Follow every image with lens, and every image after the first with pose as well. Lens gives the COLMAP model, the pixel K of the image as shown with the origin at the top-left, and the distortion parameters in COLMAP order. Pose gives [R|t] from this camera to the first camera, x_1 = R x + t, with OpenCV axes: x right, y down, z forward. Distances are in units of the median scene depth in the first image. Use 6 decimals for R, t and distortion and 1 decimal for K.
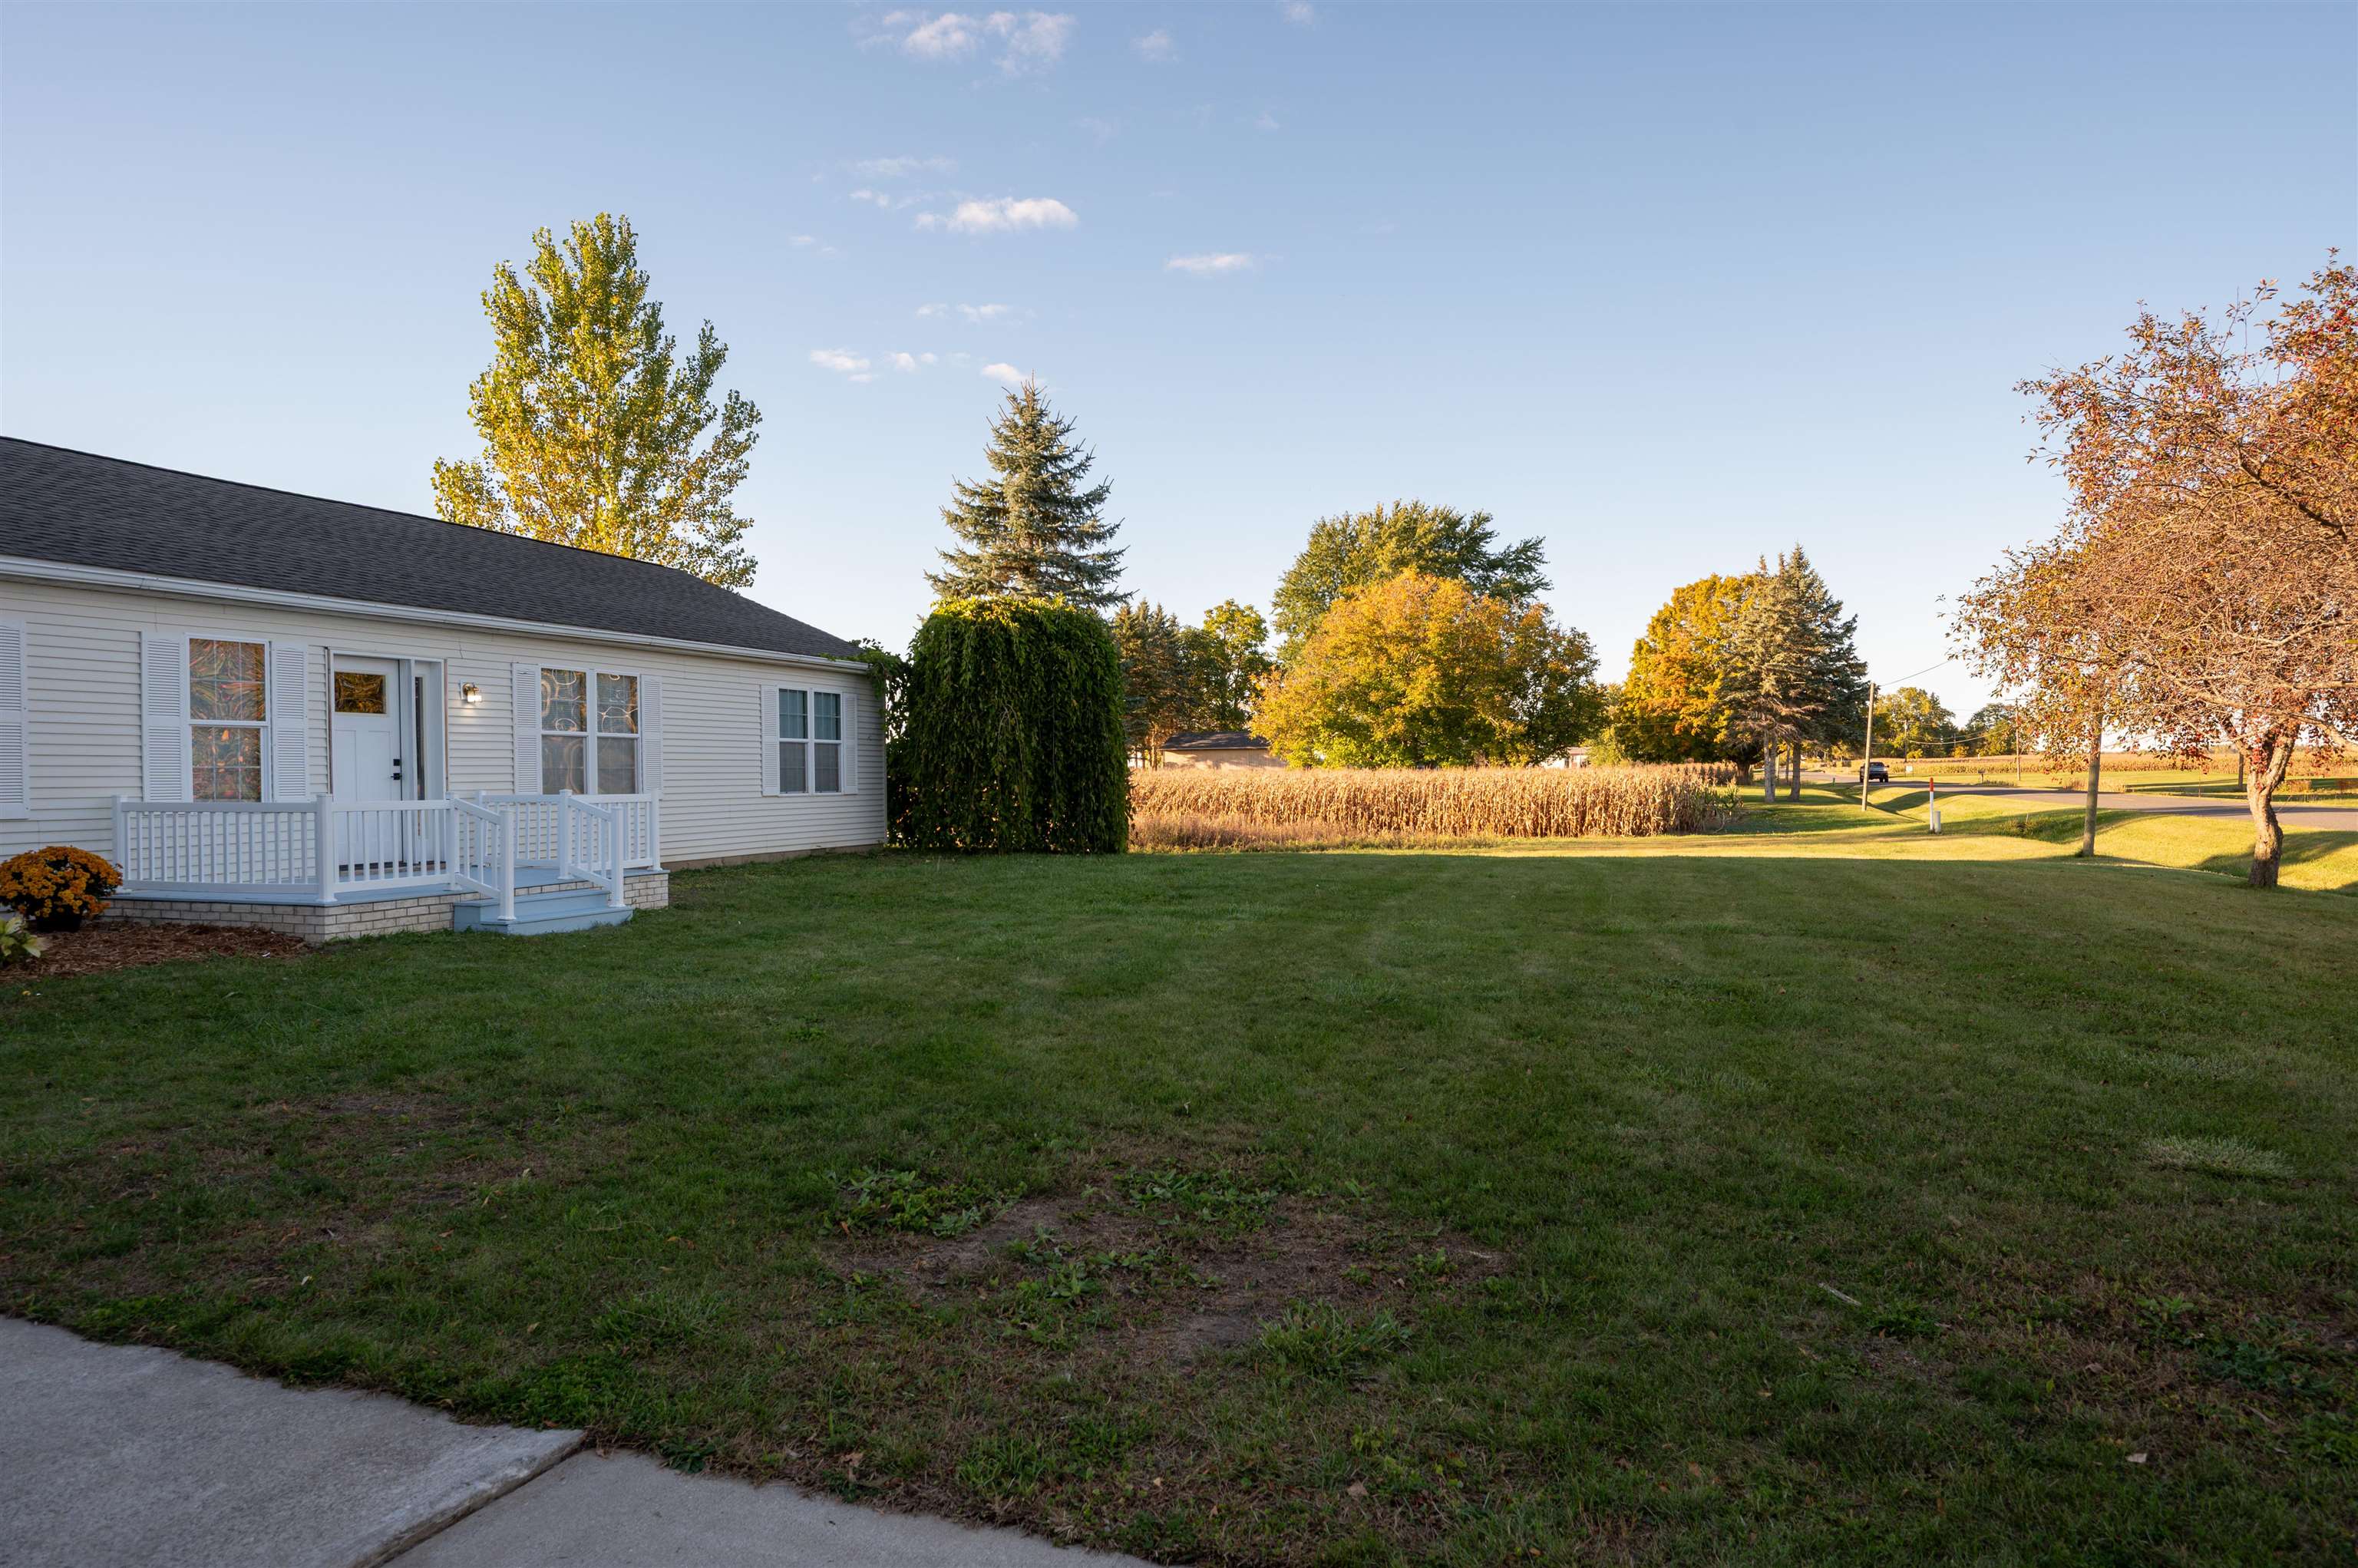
lens RADIAL K [[1511.9, 0, 1179.0], [0, 1511.9, 788.9], [0, 0, 1]] dist [-0.001281, -0.000685]
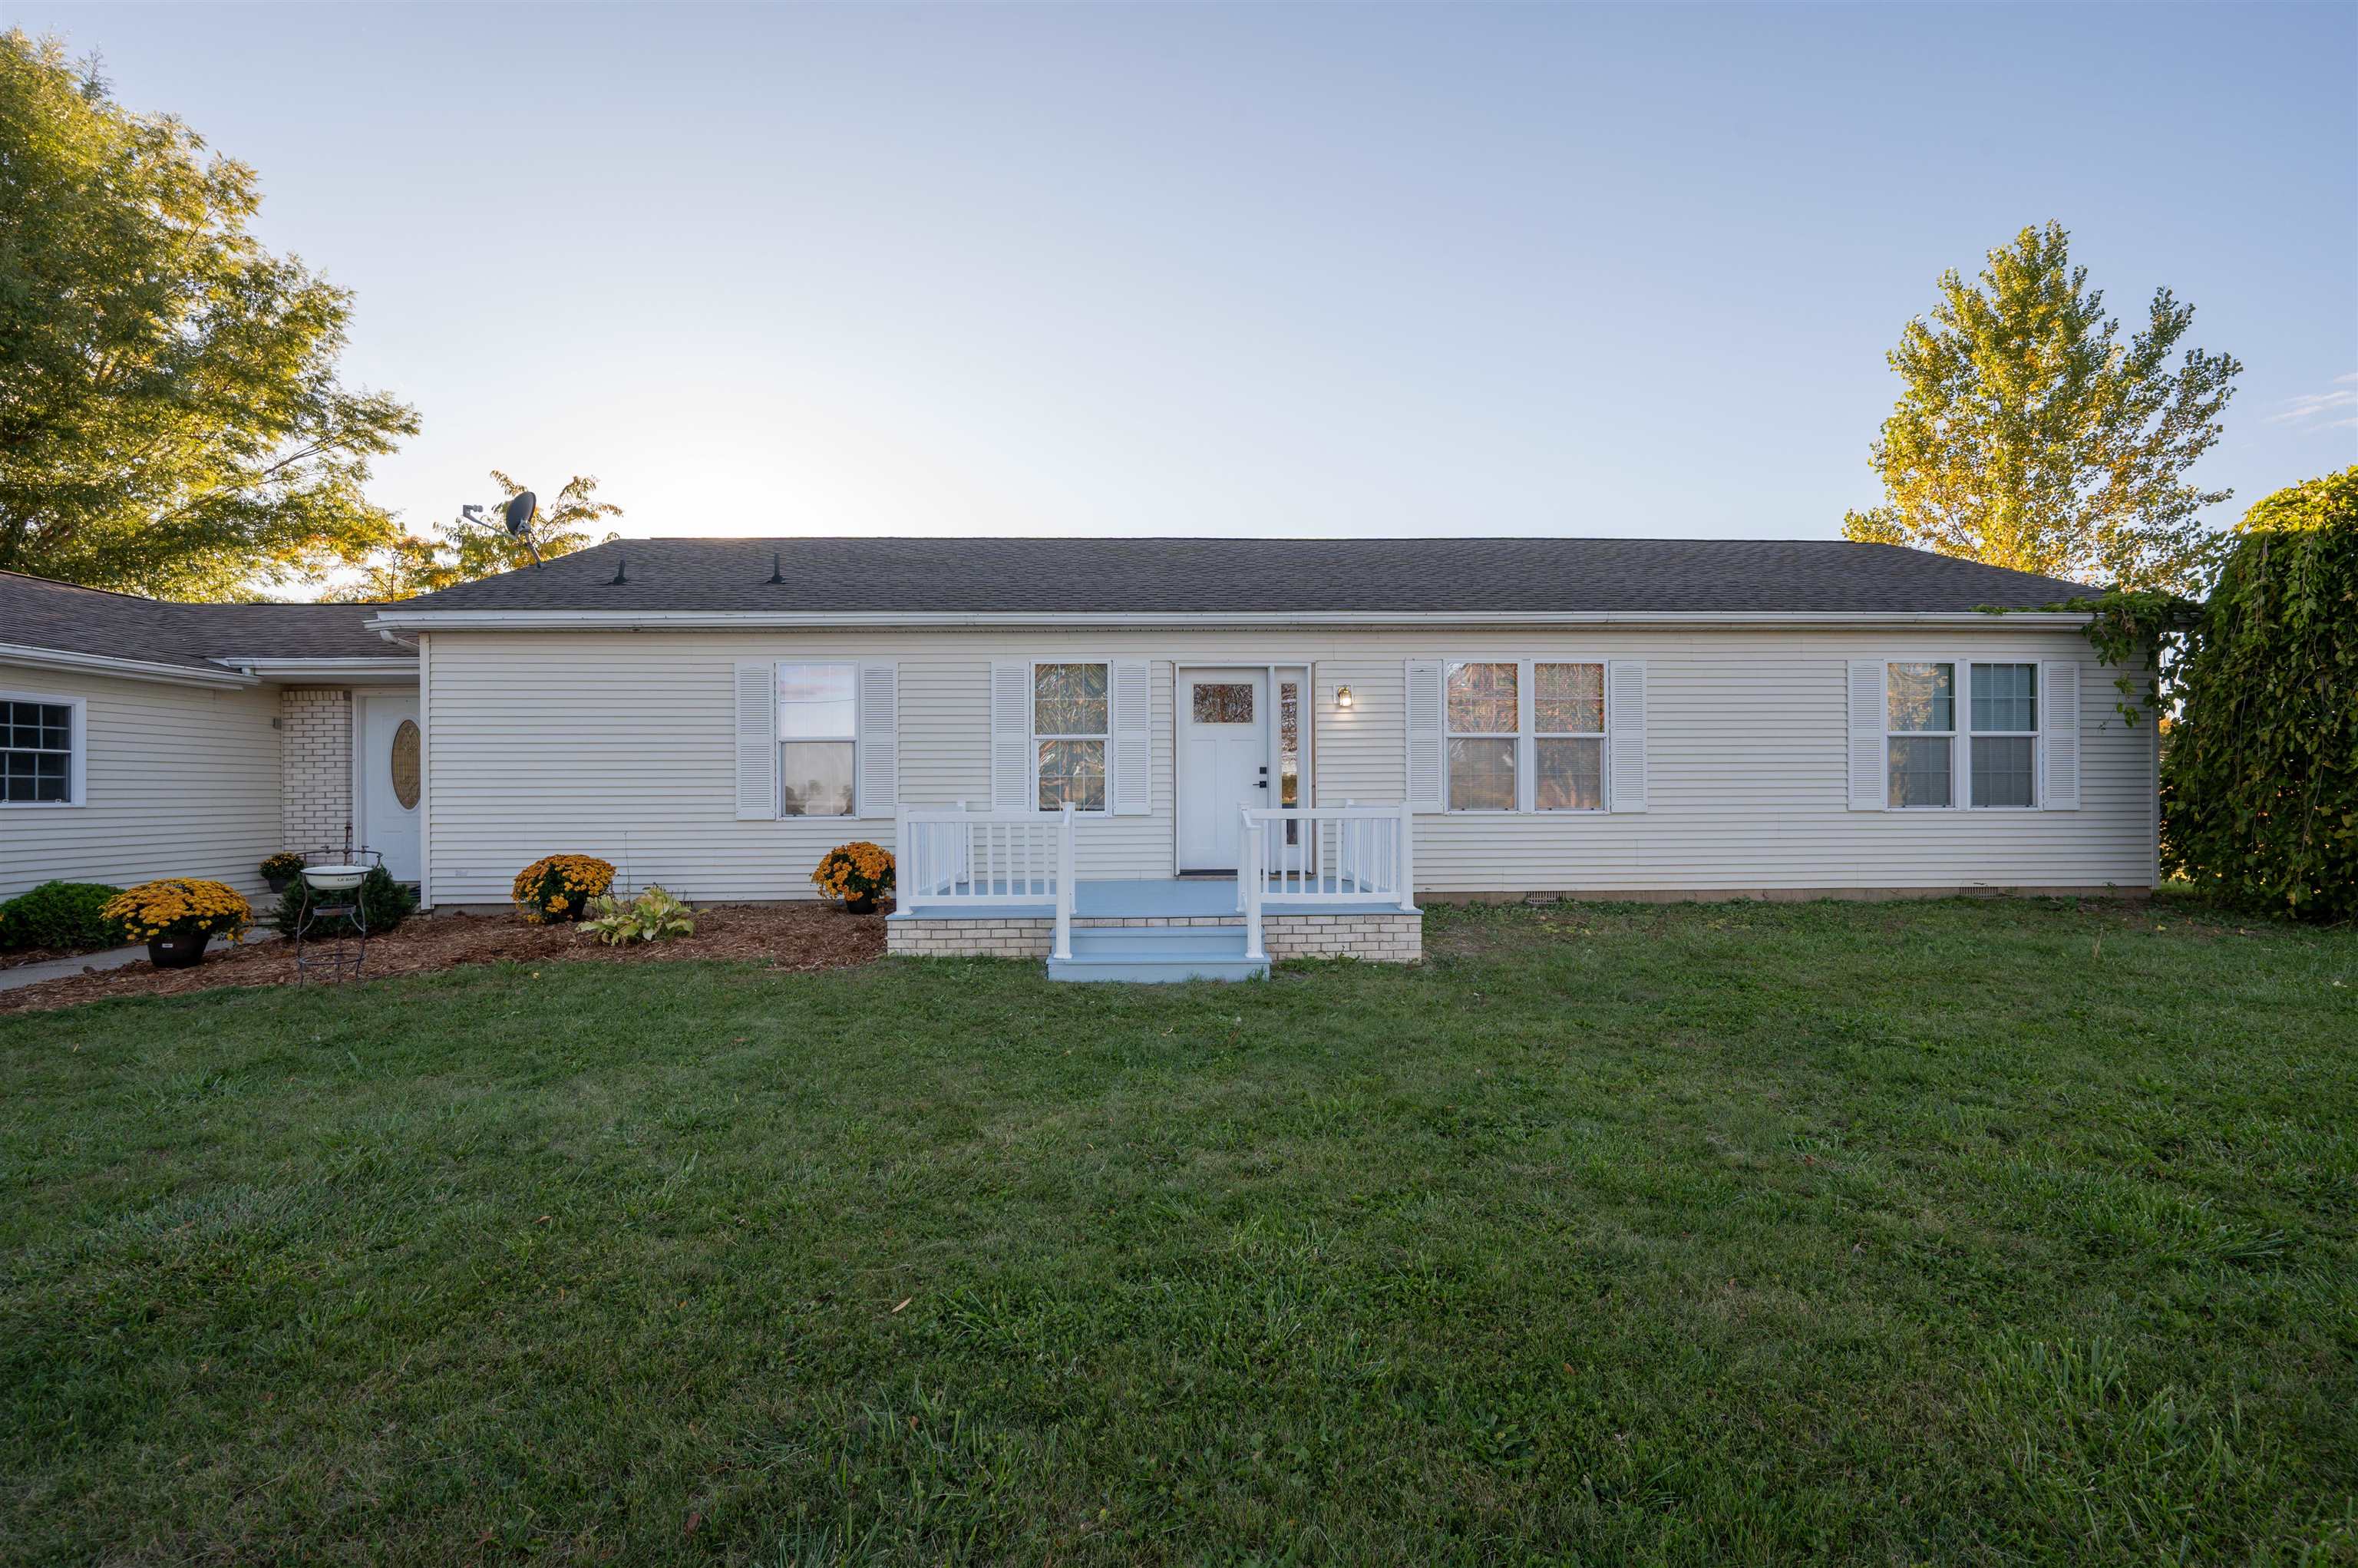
lens RADIAL K [[979.8, 0, 1177.9], [0, 979.8, 786.8], [0, 0, 1]] dist [0.000589, 0.001216]
pose [[0.373683, 0.004727, -0.927545, 0.043899], [-0.006279, 0.999977, 0.002566, -0.005209], [0.927535, 0.004865, 0.373704, 0.470947]]
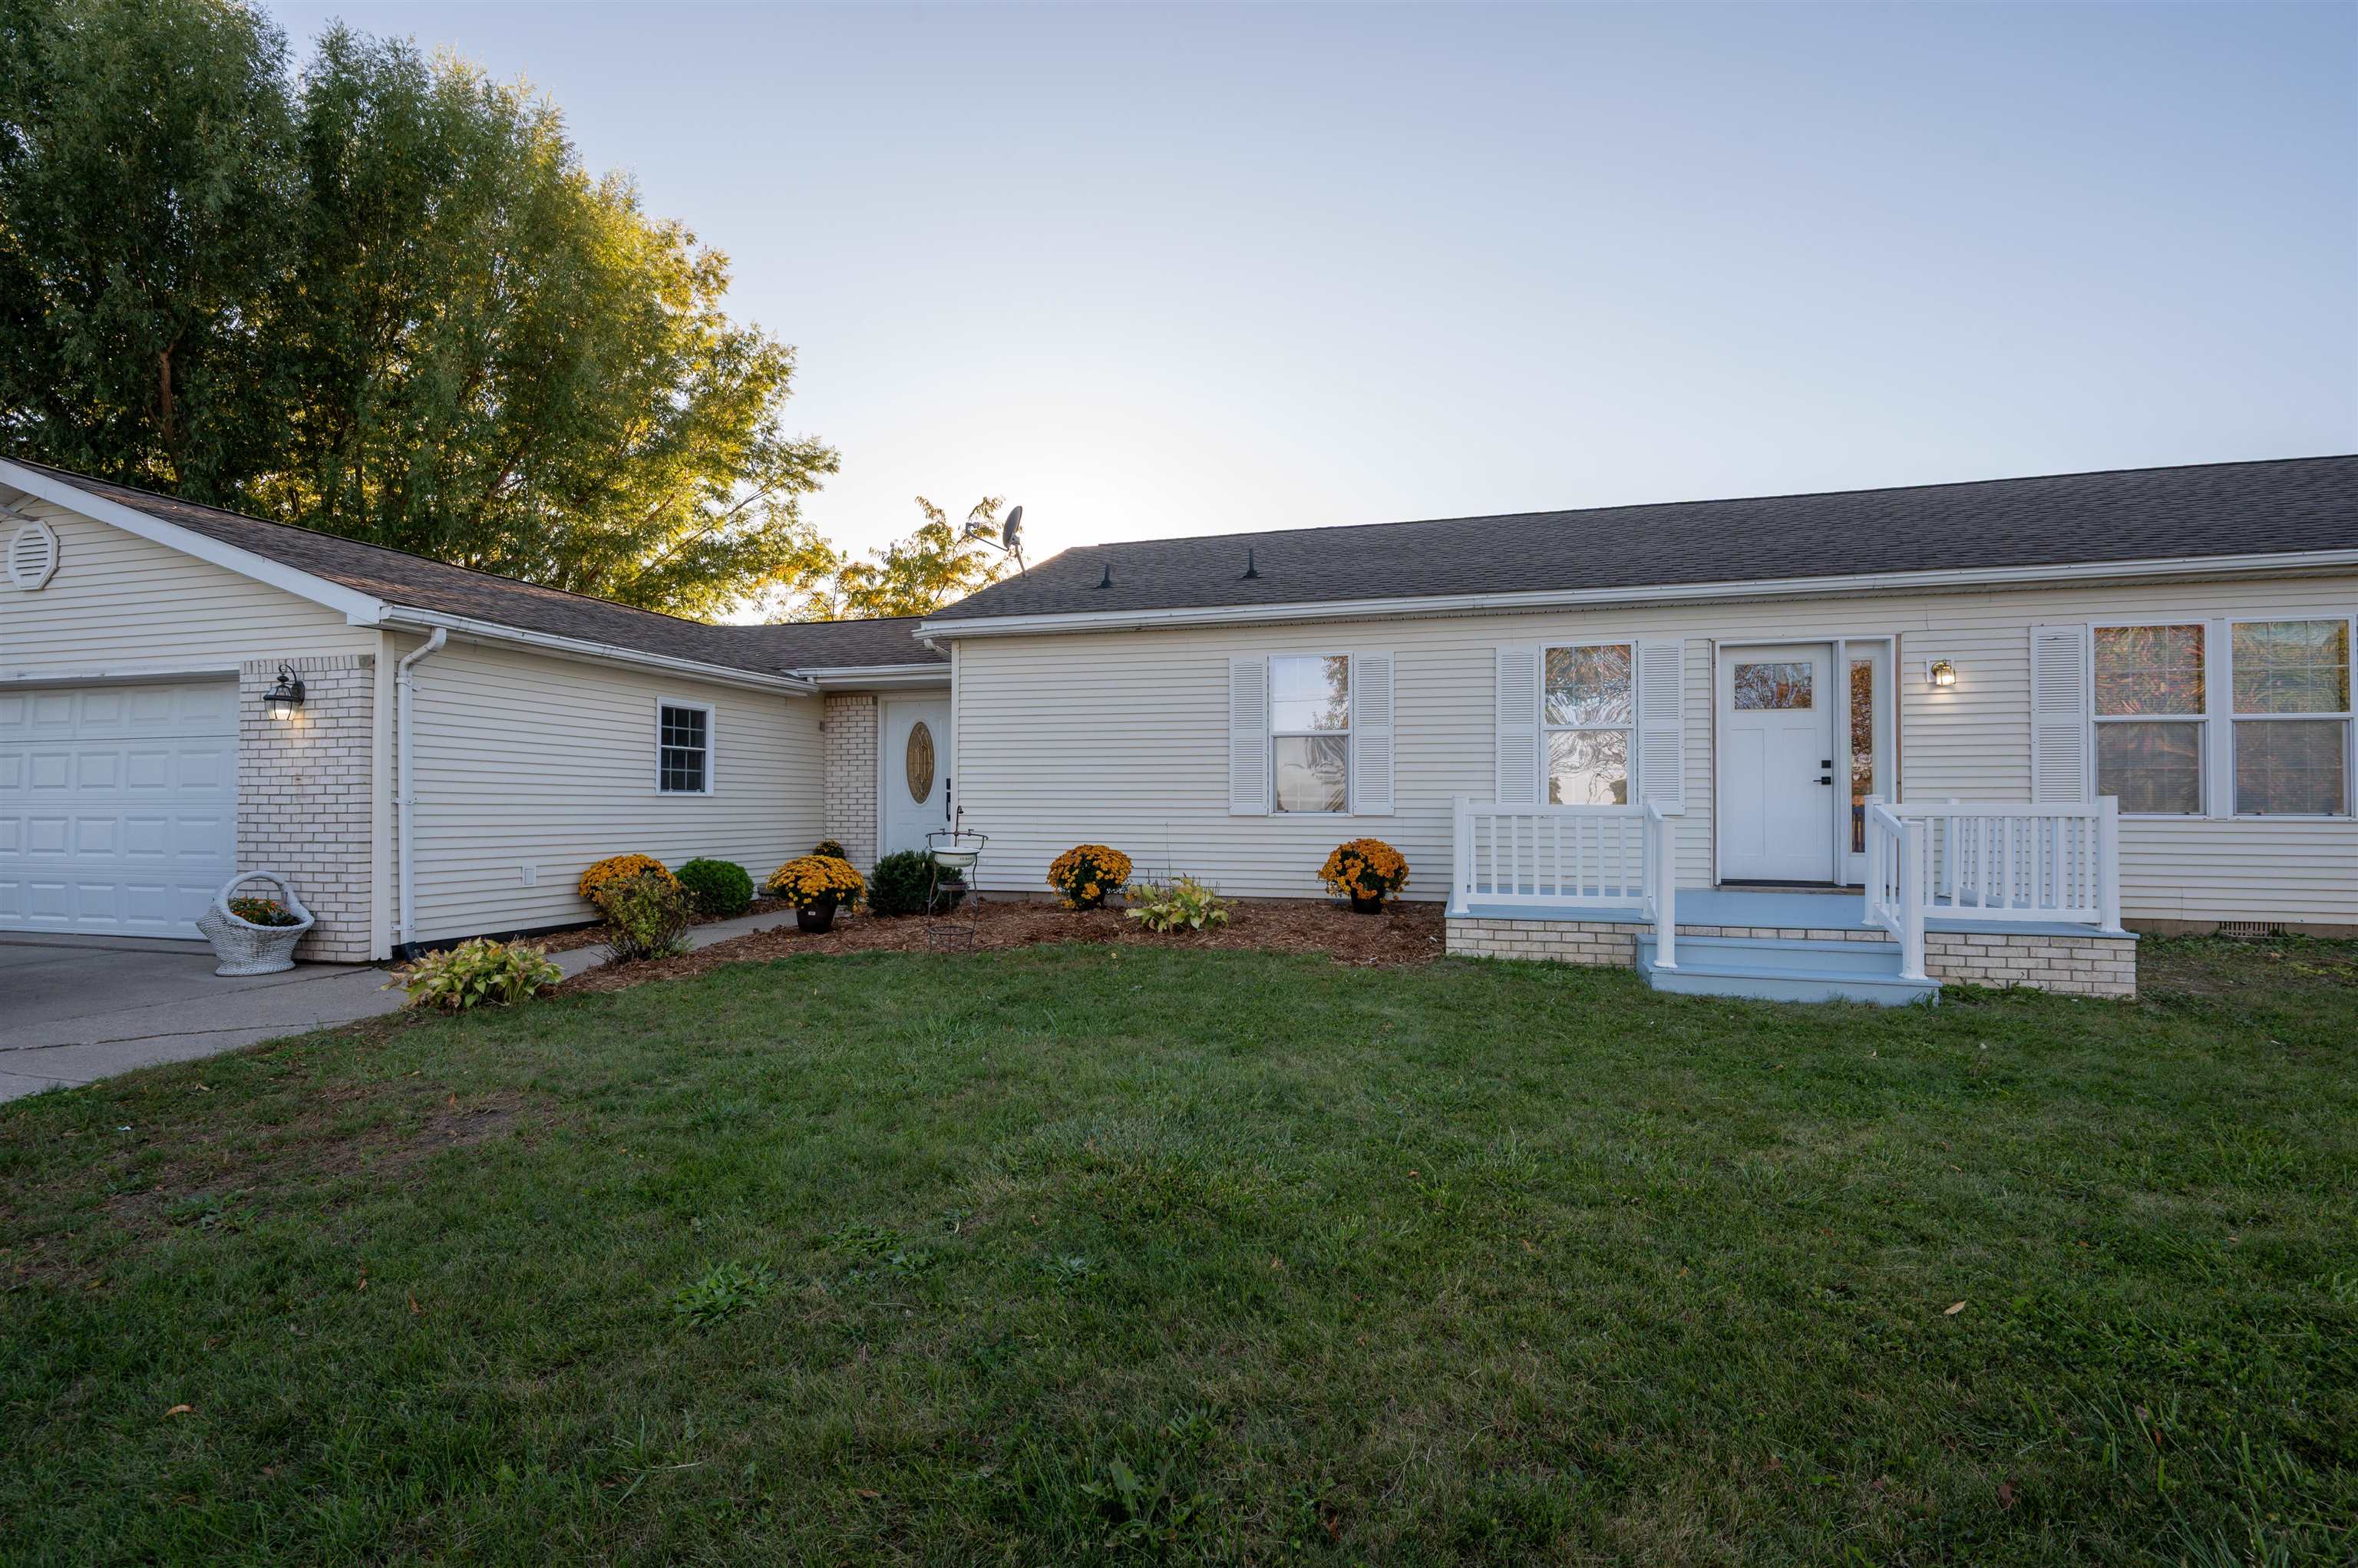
lens RADIAL K [[1058.7, 0, 1177.0], [0, 1058.7, 778.3], [0, 0, 1]] dist [0.004438, -0.000361]
pose [[0.074860, -0.013040, -0.997109, 0.032810], [-0.011966, 0.999831, -0.013974, 0.002145], [0.997122, 0.012977, 0.074692, 0.395820]]
